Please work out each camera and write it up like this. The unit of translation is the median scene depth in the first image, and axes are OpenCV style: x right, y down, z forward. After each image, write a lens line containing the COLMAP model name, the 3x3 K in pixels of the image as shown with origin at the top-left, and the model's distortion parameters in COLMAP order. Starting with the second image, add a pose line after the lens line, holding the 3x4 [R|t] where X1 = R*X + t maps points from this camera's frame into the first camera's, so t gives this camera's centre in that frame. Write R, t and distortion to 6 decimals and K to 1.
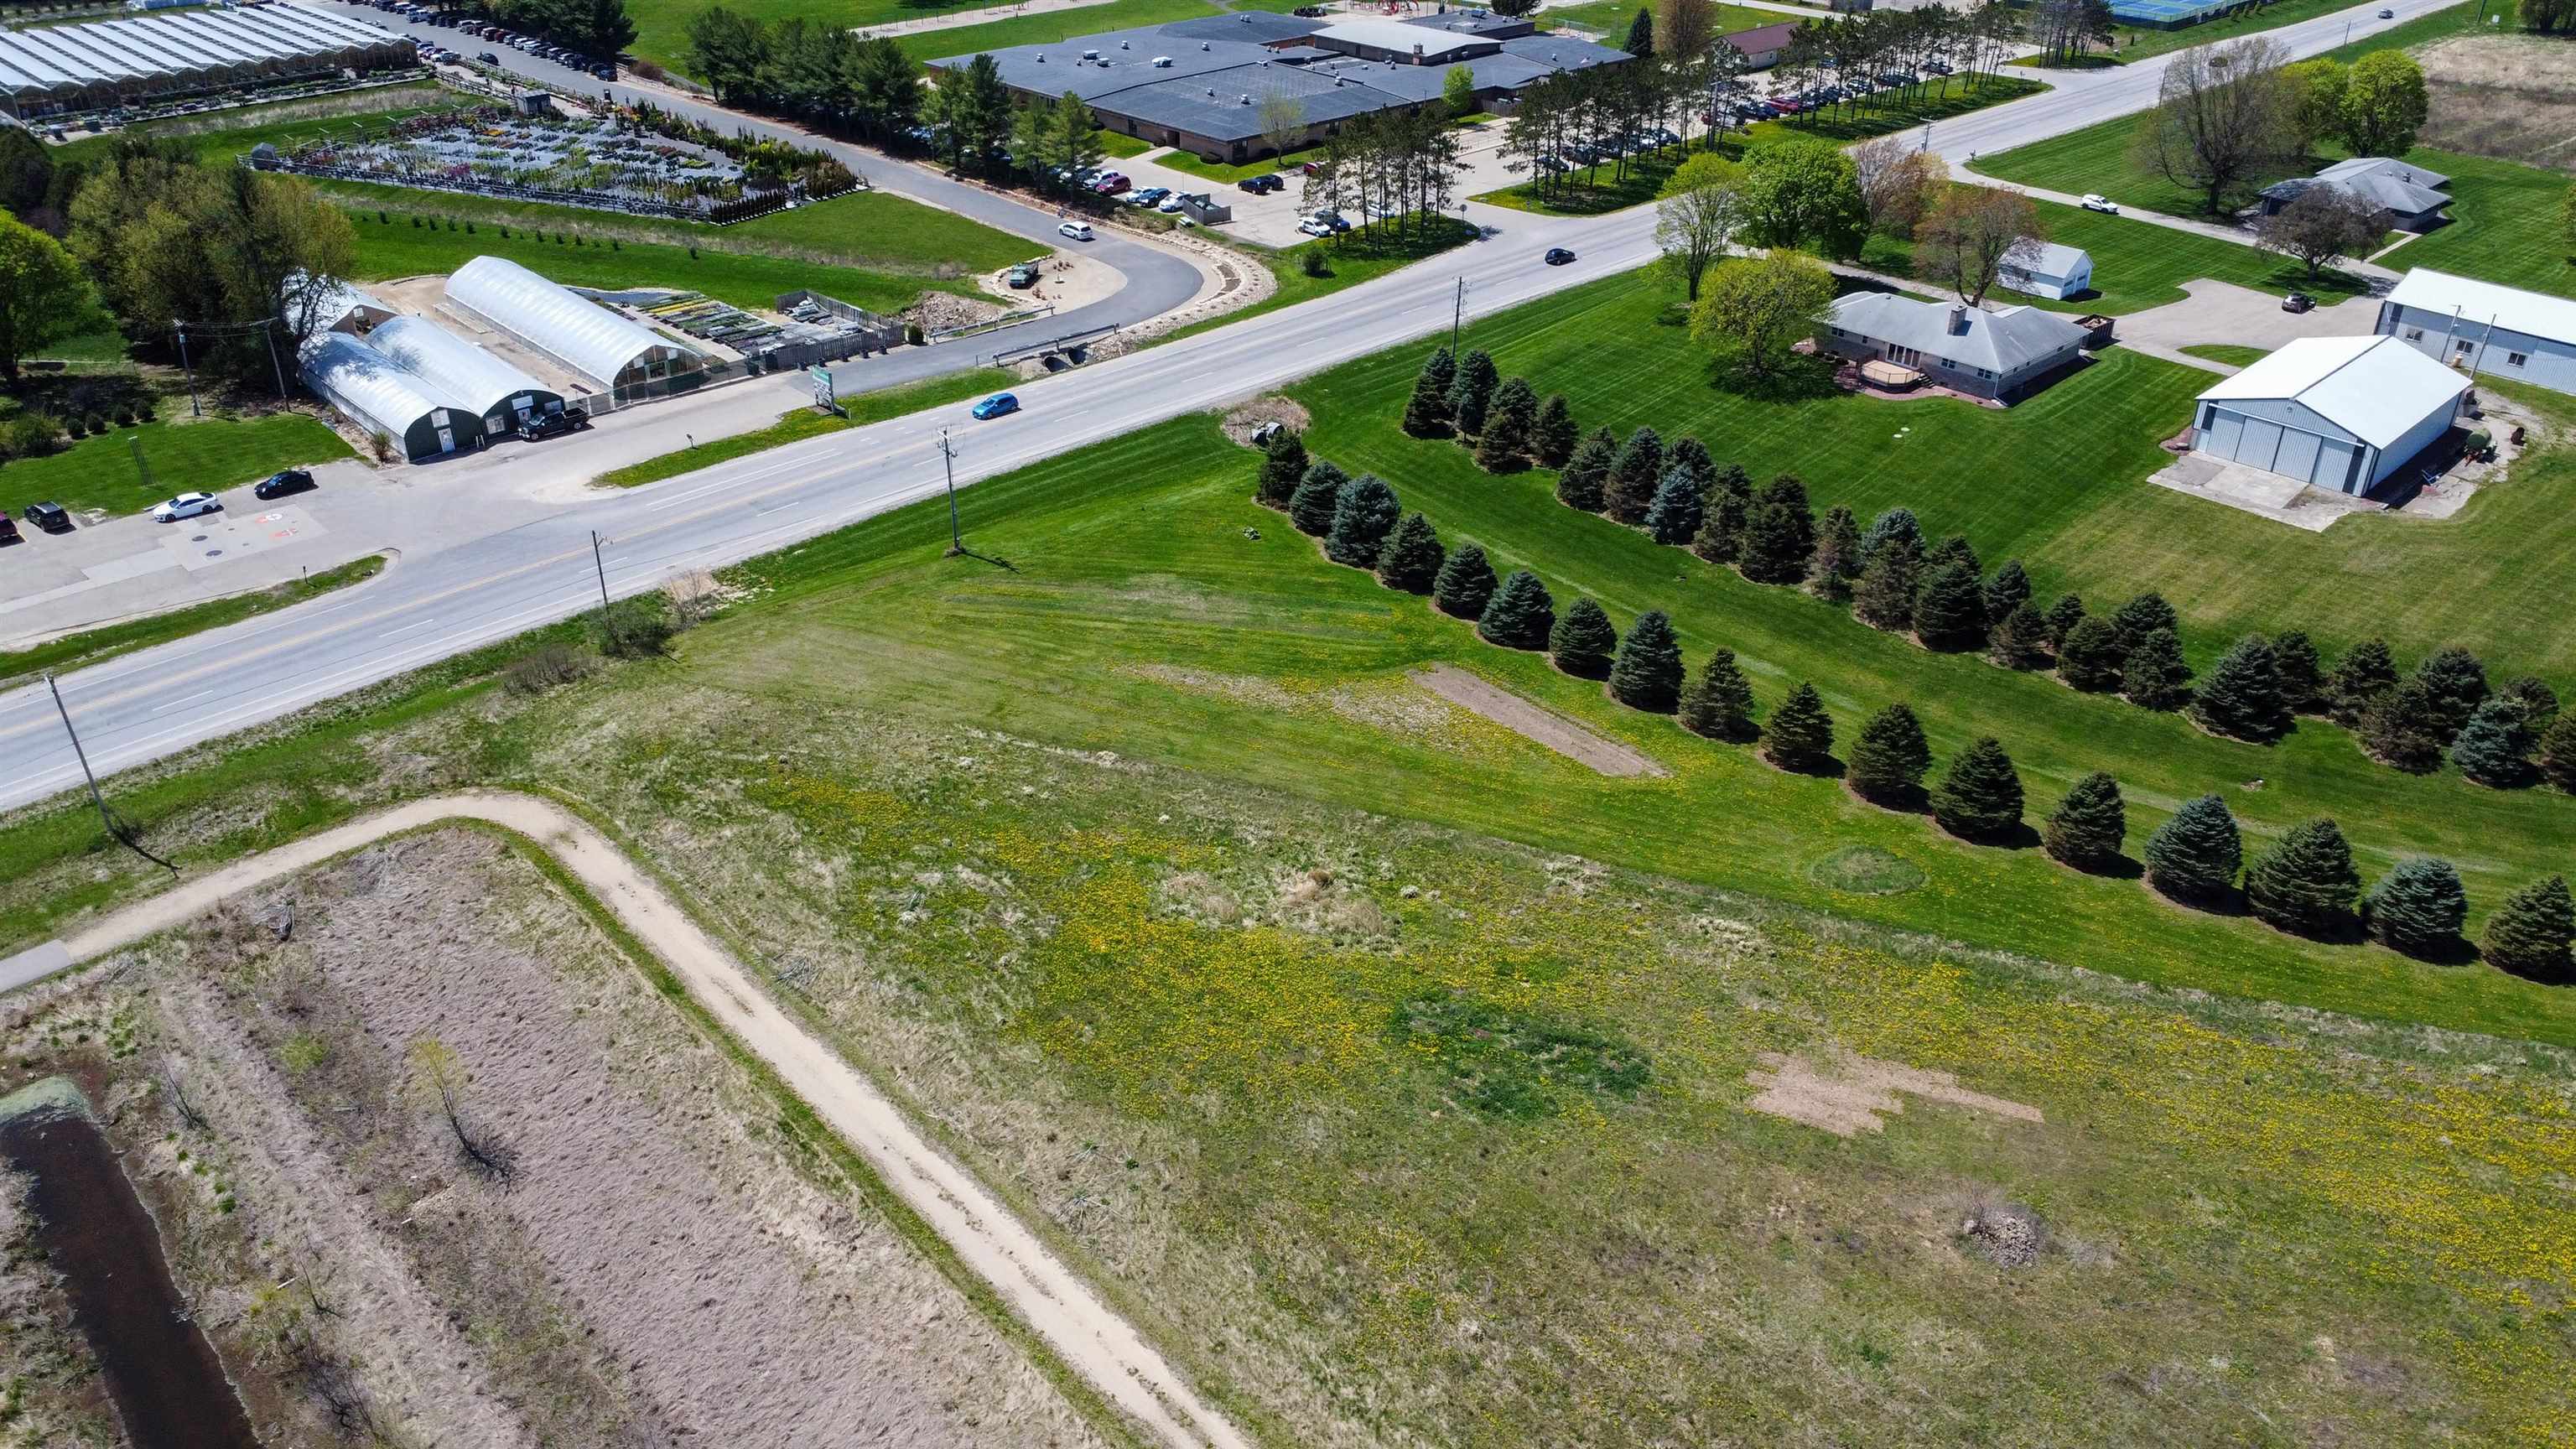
lens RADIAL K [[1861.9, 0, 1262.7], [0, 1861.9, 723.6], [0, 0, 1]] dist [0.001371, -0.053147]
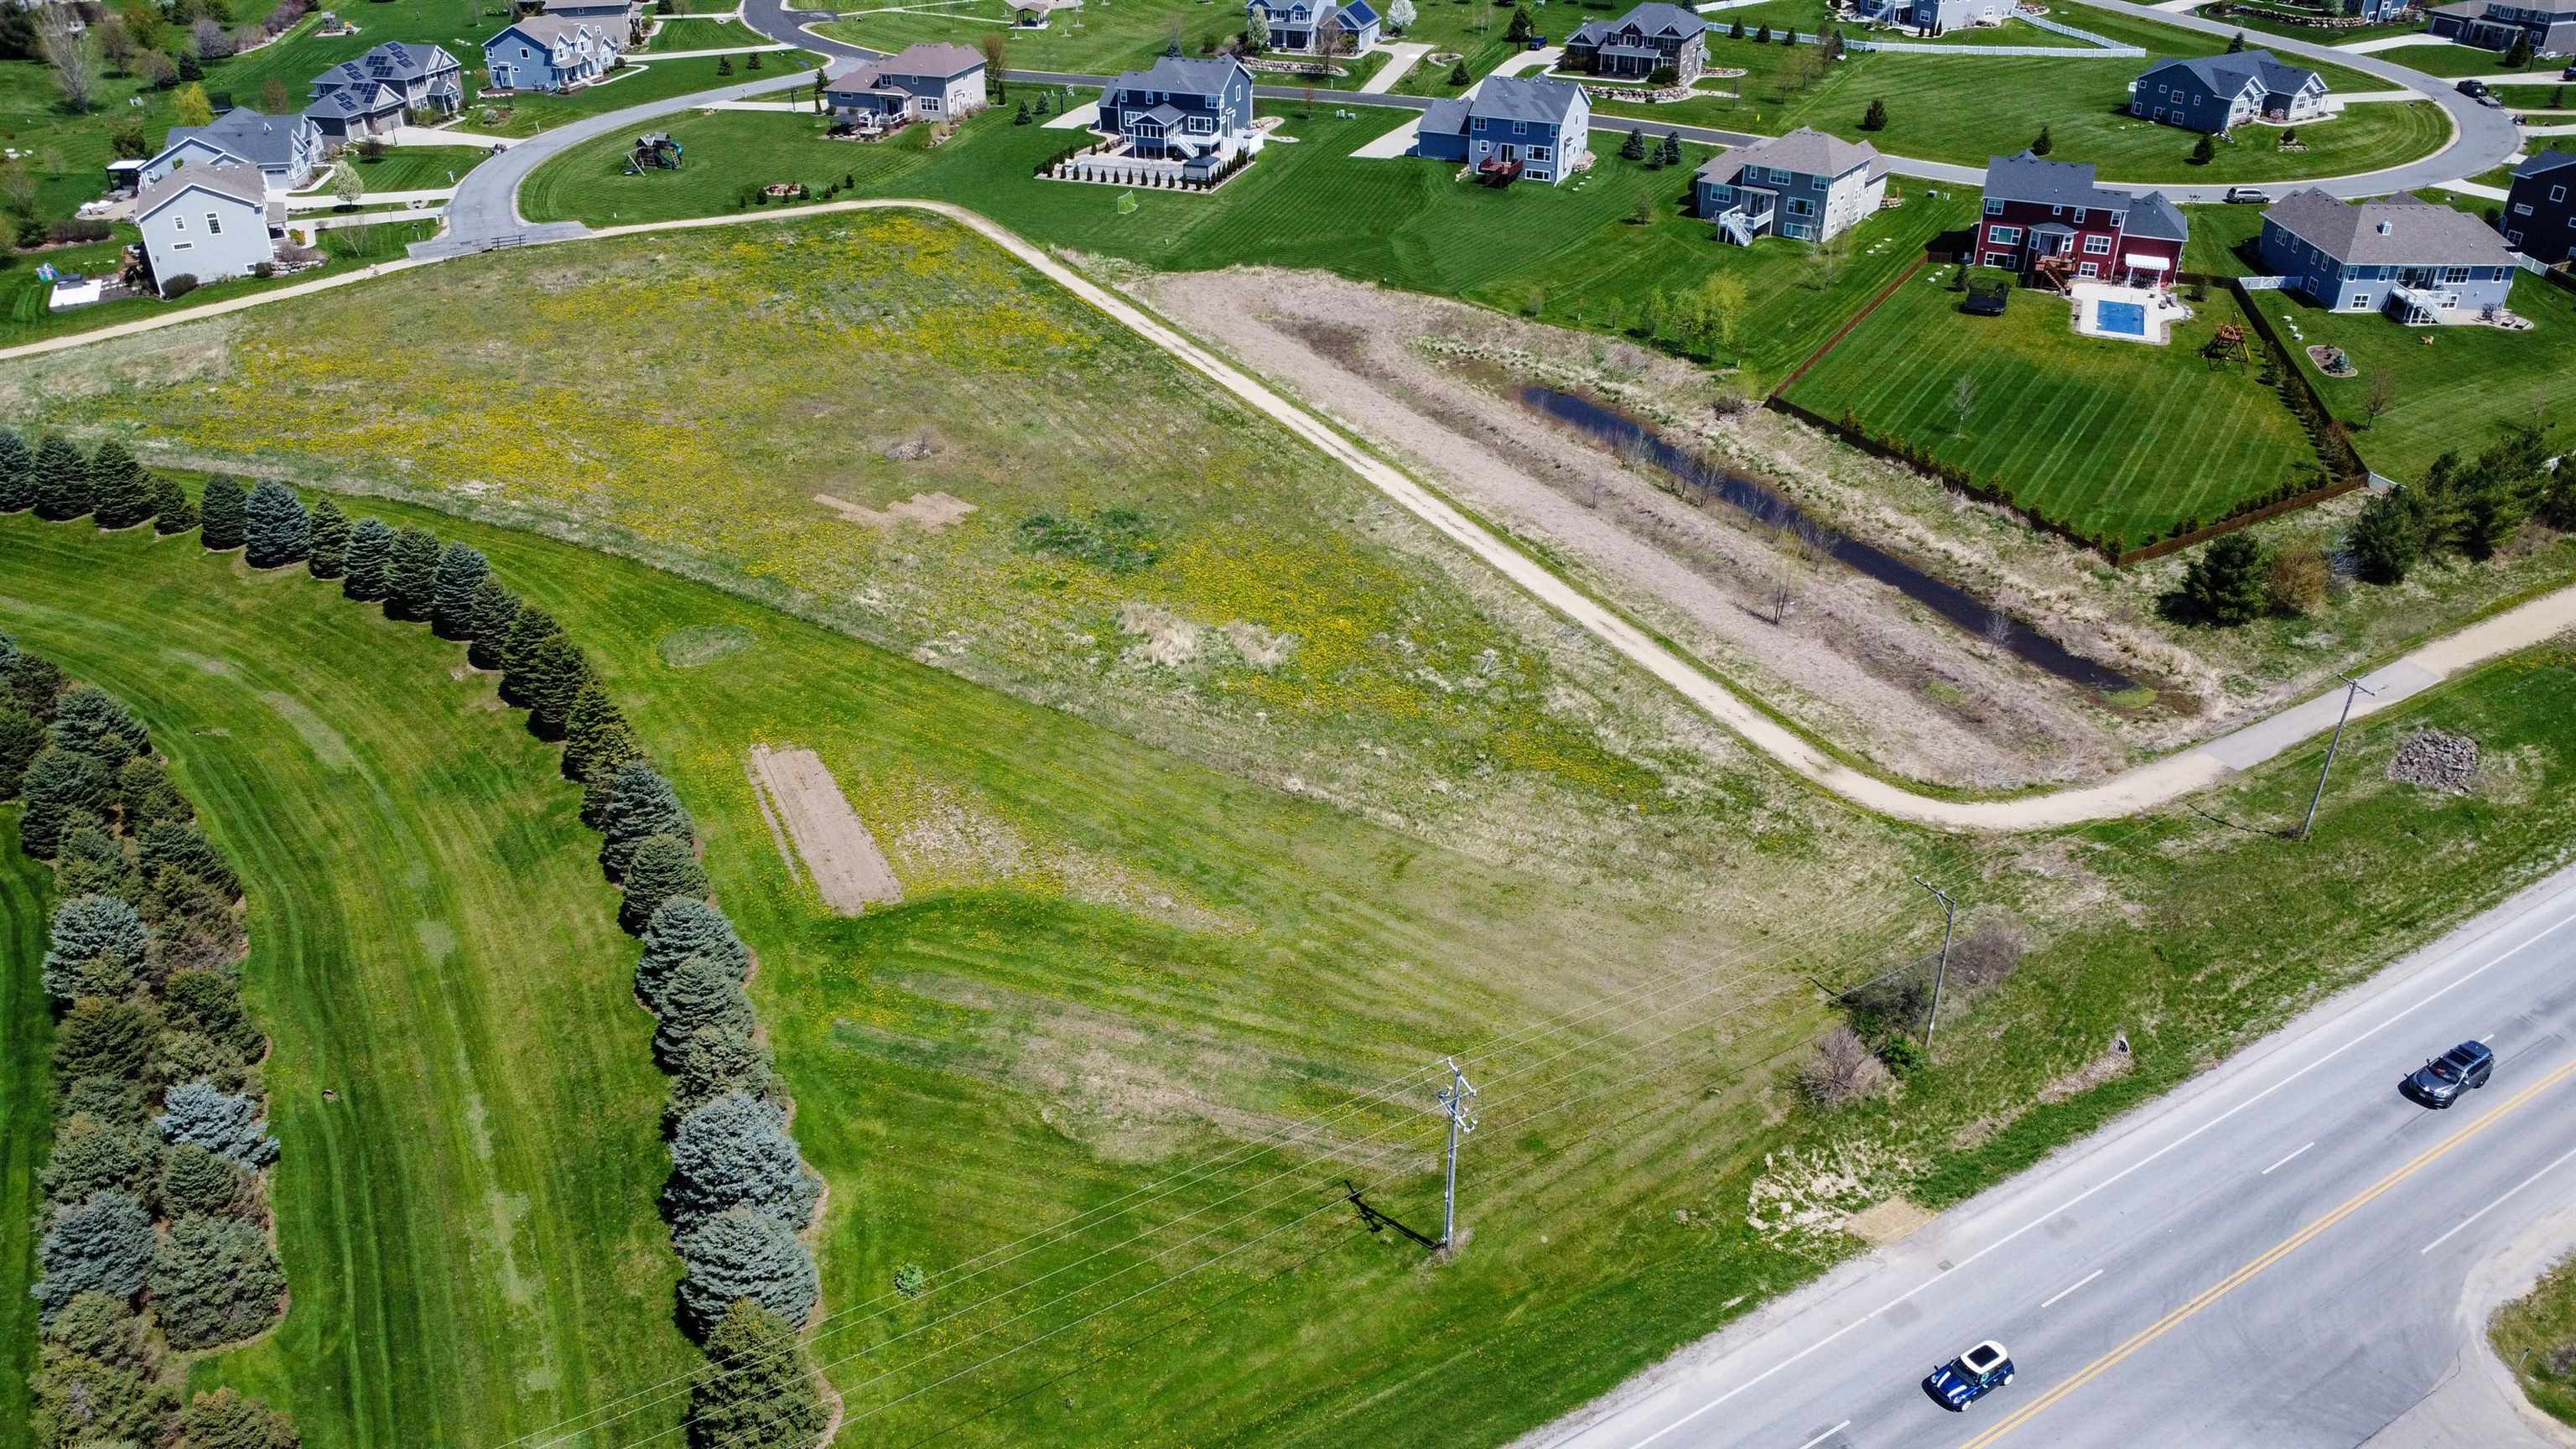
lens RADIAL K [[1857.0, 0, 1288.0], [0, 1857.0, 724.5], [0, 0, 1]] dist [-0.034197, 0.003497]
pose [[-0.975688, -0.114632, 0.186796, -0.238018], [0.107433, 0.492727, 0.863526, -0.770185], [-0.191027, 0.862600, -0.468433, 1.326329]]
